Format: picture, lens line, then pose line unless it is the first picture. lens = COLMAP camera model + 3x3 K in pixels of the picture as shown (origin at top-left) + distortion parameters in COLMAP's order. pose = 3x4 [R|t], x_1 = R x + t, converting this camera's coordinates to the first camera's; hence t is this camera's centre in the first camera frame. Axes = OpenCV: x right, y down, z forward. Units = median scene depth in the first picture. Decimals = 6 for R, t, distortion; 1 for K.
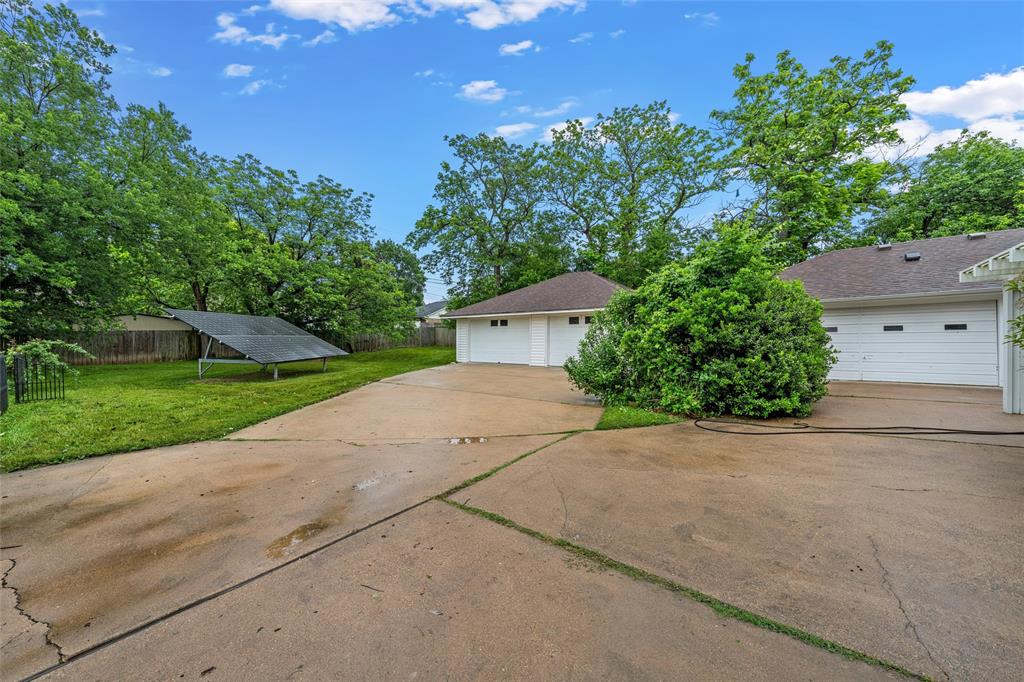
lens RADIAL K [[388.7, 0, 512.0], [0, 388.7, 341.0], [0, 0, 1]] dist [0.000832, 0.000003]
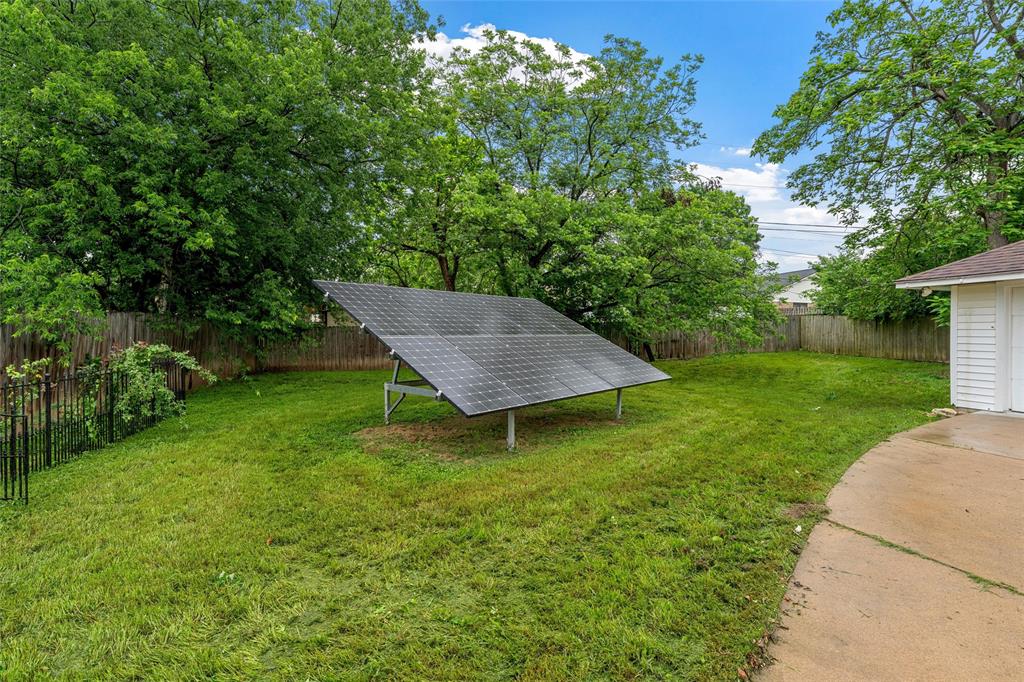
lens RADIAL K [[508.6, 0, 512.0], [0, 508.6, 341.0], [0, 0, 1]] dist [0.001600, 0.000093]
pose [[0.808799, 0.011647, -0.587970, -0.154311], [-0.006370, 0.999919, 0.011046, -0.007913], [0.588051, -0.005188, 0.808807, 0.297932]]
